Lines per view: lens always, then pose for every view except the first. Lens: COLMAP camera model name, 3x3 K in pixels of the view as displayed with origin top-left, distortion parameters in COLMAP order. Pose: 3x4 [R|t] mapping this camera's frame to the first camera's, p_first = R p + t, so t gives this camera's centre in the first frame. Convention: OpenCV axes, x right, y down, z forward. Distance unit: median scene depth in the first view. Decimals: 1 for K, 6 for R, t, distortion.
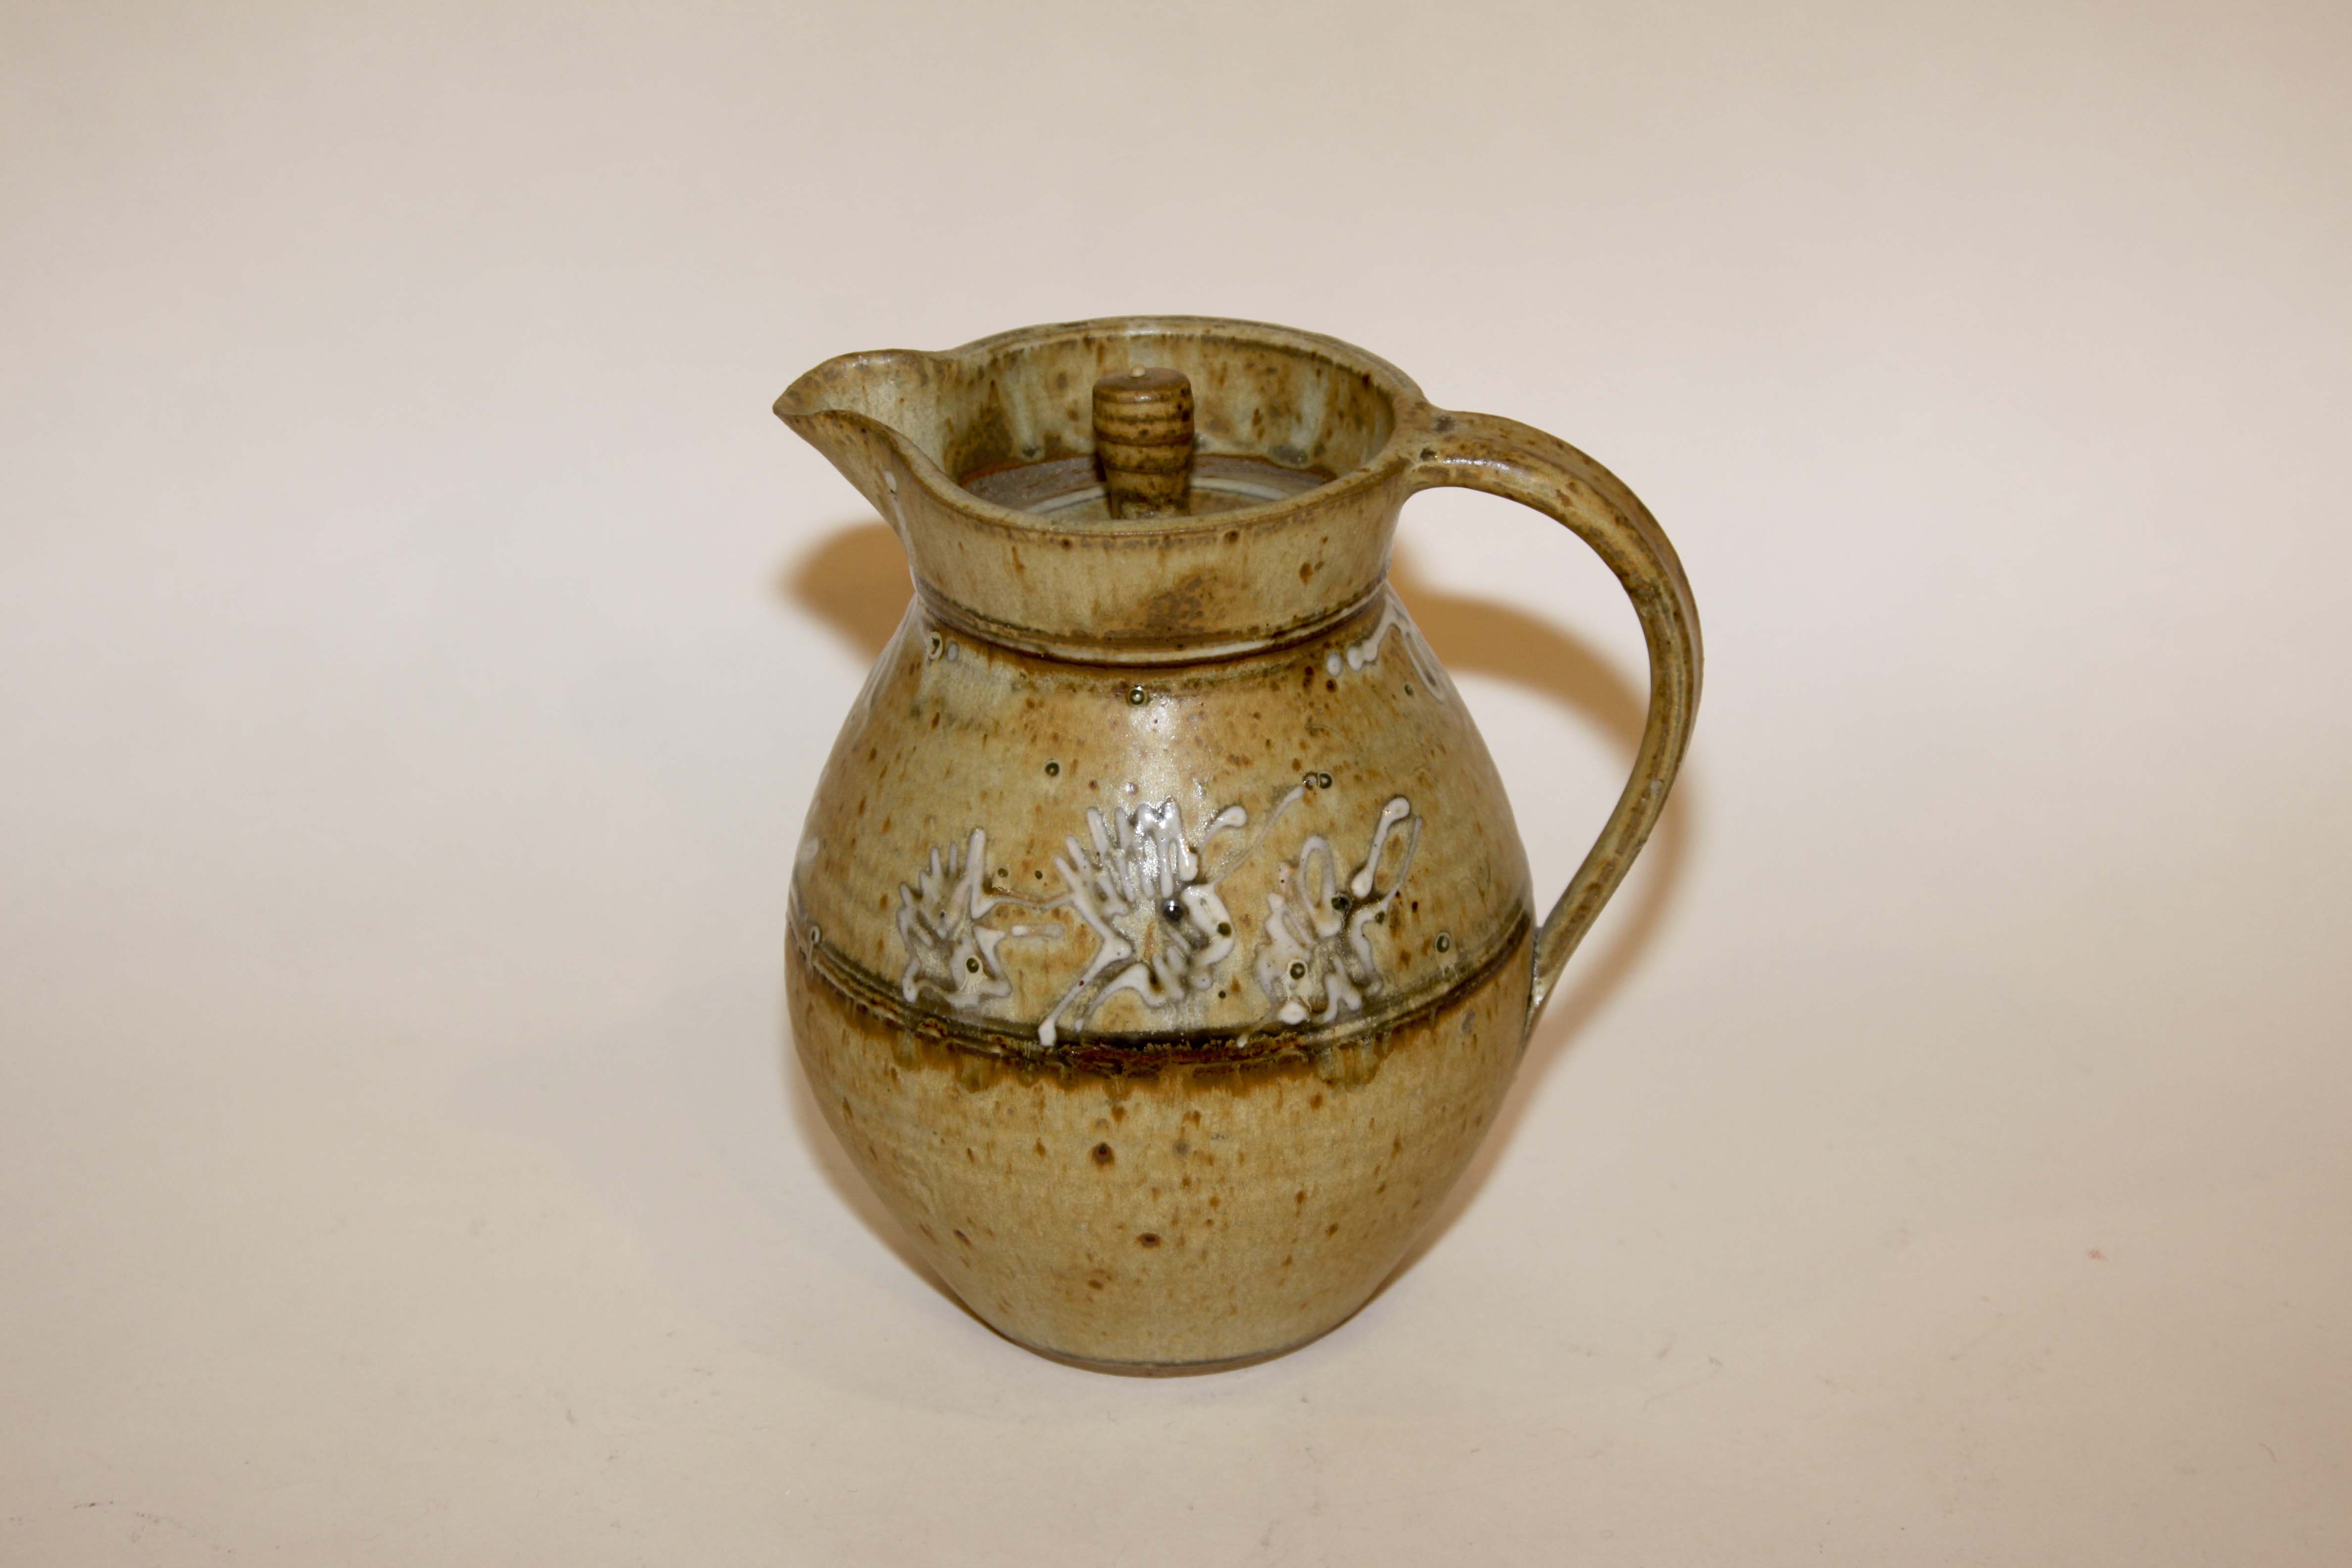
lens RADIAL K [[5147.0, 0, 1168.0], [0, 5147.0, 797.0], [0, 0, 1]] dist [0.203542, 0.000000]
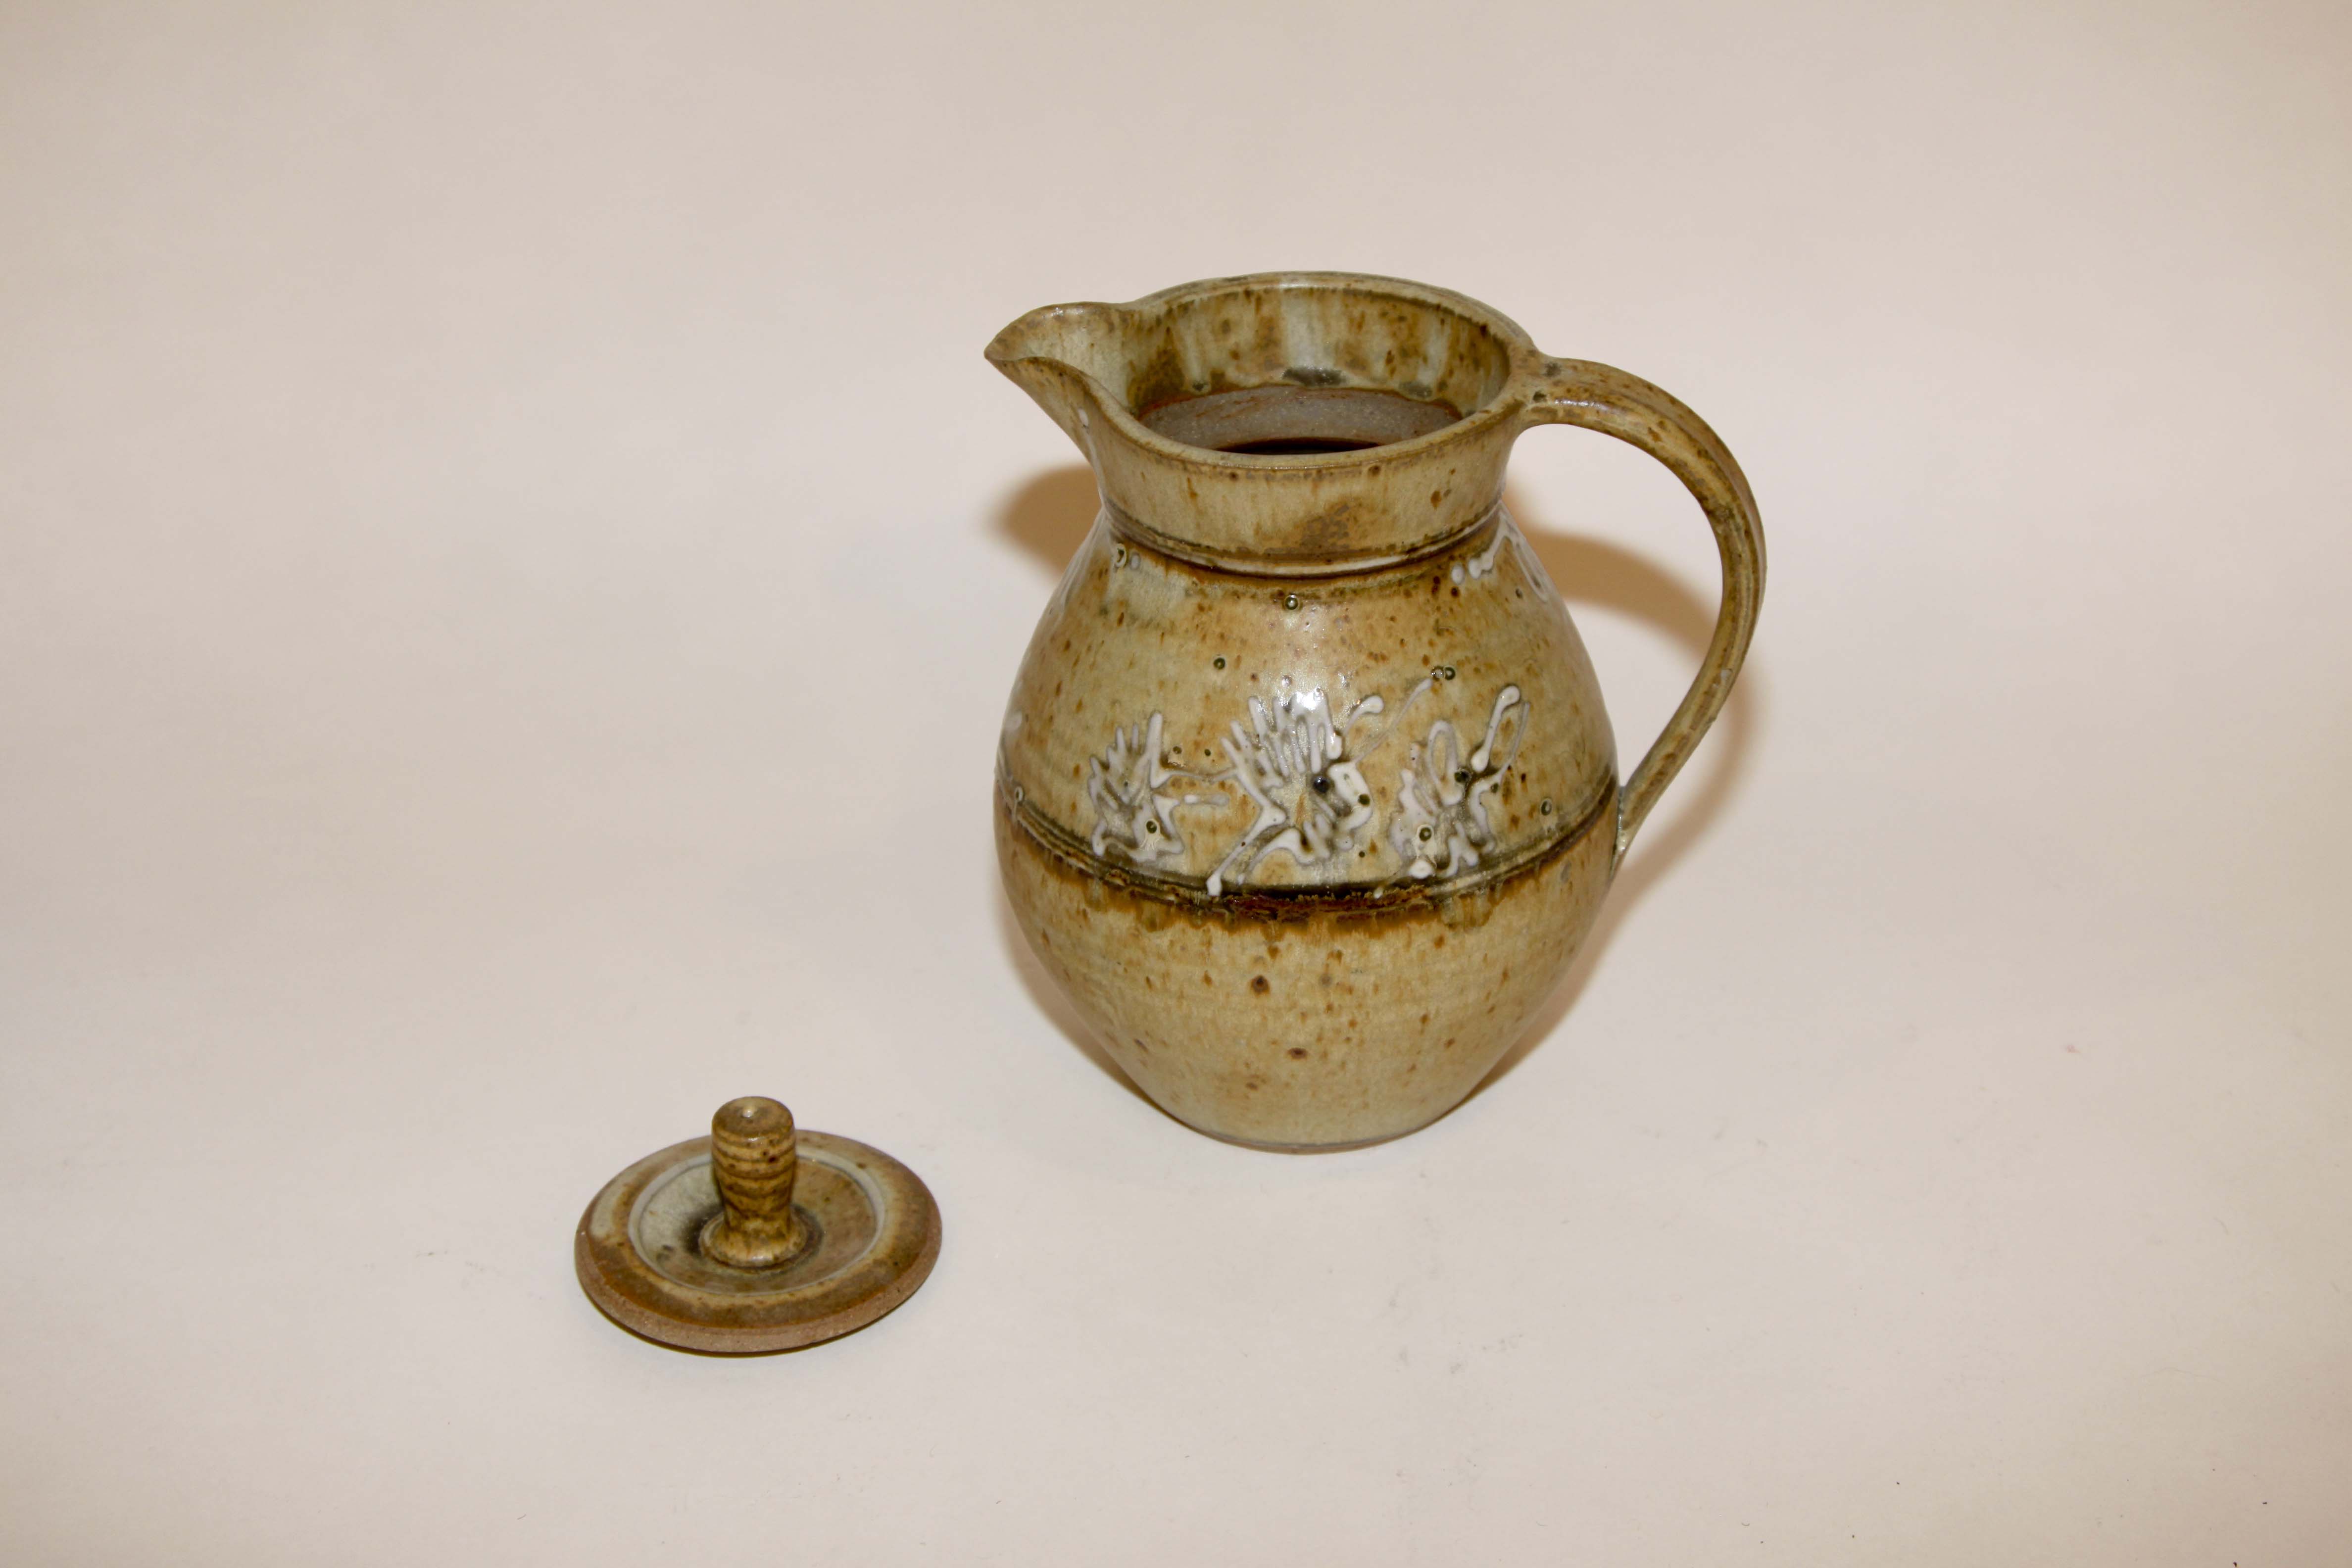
lens RADIAL K [[3646.0, 0, 1183.1], [0, 3646.0, 777.6], [0, 0, 1]] dist [0.018430, 0.000000]
pose [[0.999786, 0.005214, -0.020016, -0.013670], [-0.003855, 0.997725, 0.067307, -0.035000], [0.020322, -0.067216, 0.997531, 0.158630]]
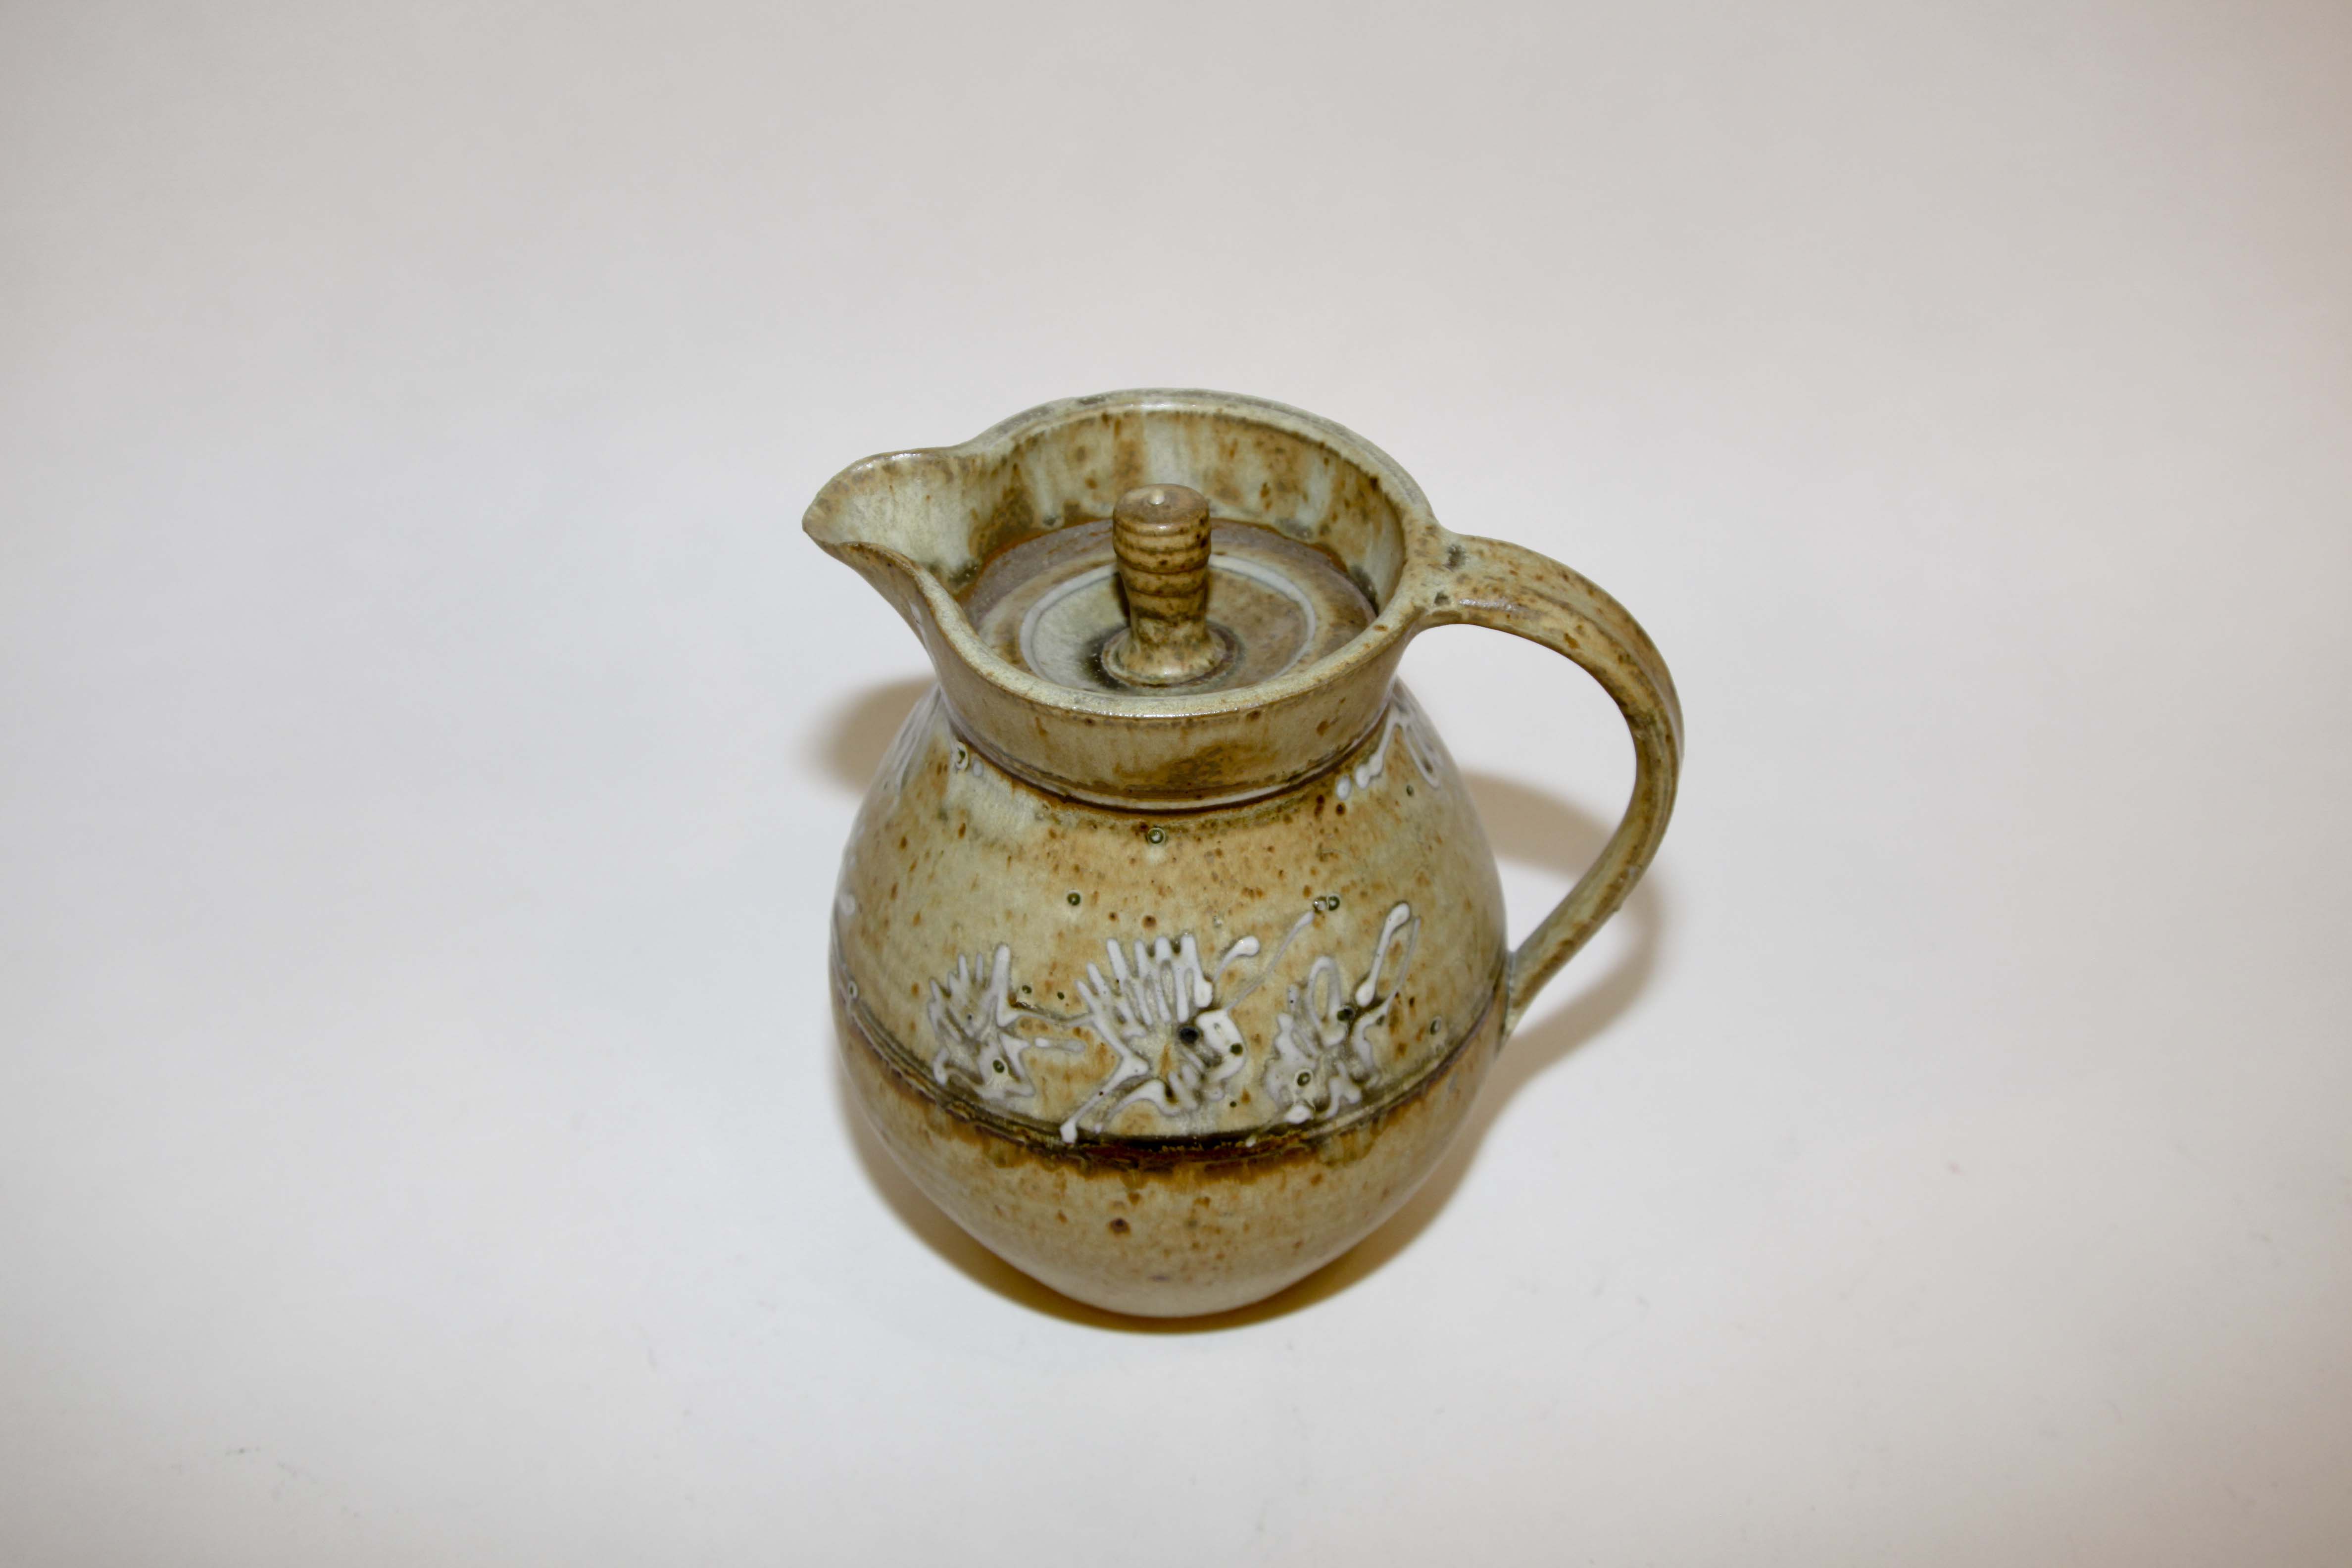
lens RADIAL K [[2829.6, 0, 1170.7], [0, 2829.6, 795.8], [0, 0, 1]] dist [-0.063210, 0.000000]
pose [[0.999725, 0.005155, 0.022891, -0.015799], [-0.010961, 0.965187, 0.261329, -0.172649], [-0.020747, -0.261508, 0.964978, 0.443411]]
